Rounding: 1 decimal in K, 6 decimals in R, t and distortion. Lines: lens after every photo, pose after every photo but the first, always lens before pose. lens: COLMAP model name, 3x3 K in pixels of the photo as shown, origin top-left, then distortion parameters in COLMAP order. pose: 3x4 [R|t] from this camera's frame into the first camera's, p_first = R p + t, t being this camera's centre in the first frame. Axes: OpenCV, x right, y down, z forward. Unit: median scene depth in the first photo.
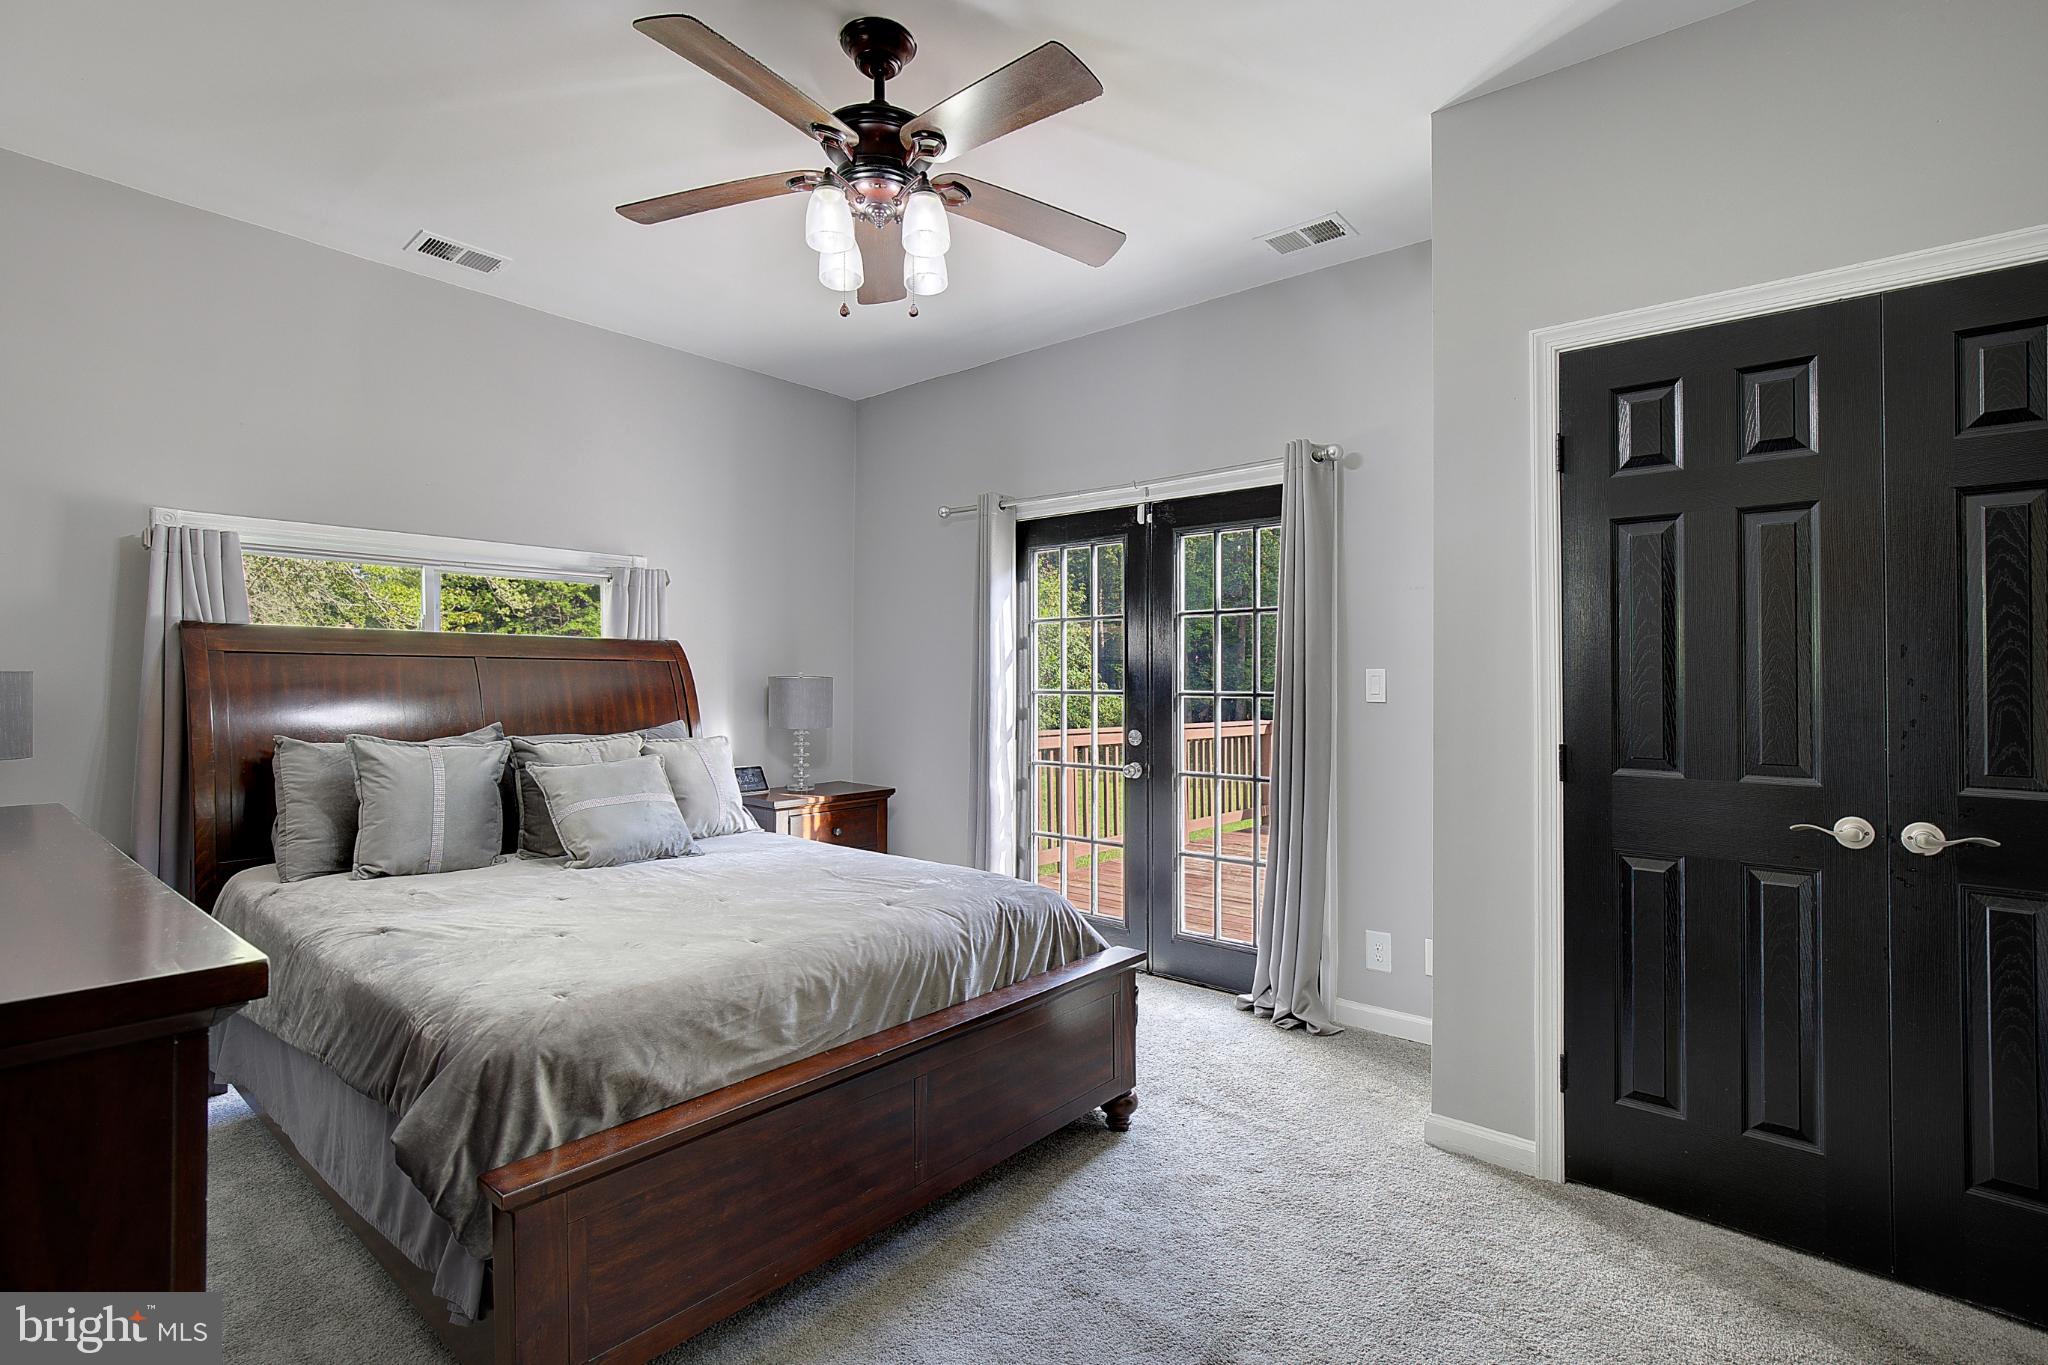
lens RADIAL K [[955.4, 0, 1038.8], [0, 955.4, 687.3], [0, 0, 1]] dist [-0.027743, 0.006062]
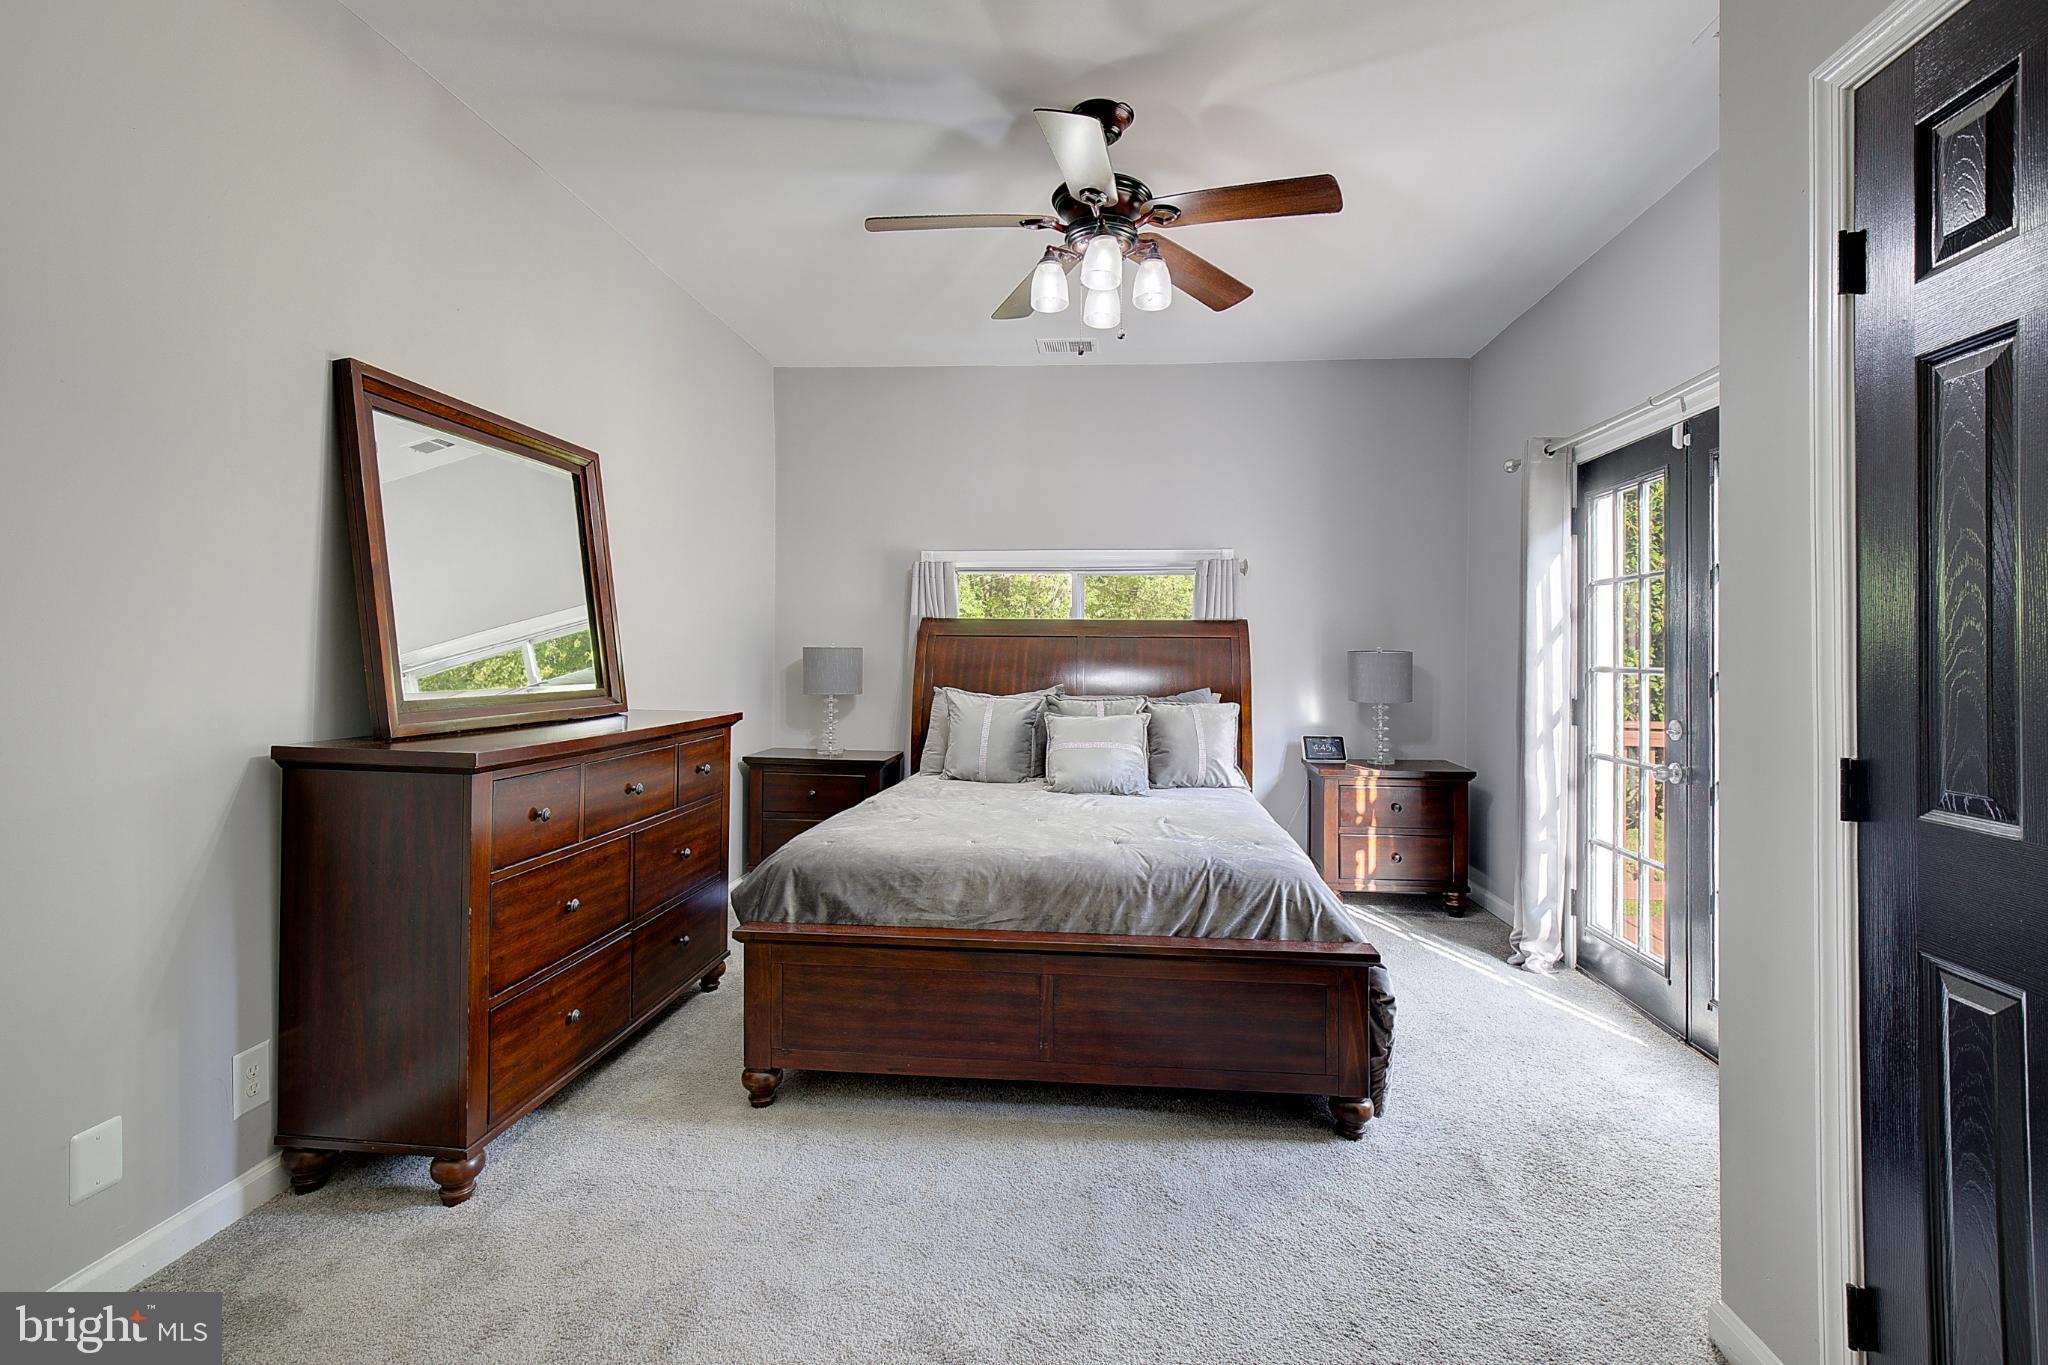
lens RADIAL K [[955.4, 0, 1041.1], [0, 955.4, 680.1], [0, 0, 1]] dist [-0.027743, 0.006062]
pose [[0.565689, 0.022221, -0.824320, 0.695009], [-0.009168, 0.999745, 0.020658, 0.003525], [0.824568, -0.004129, 0.565748, 0.239148]]
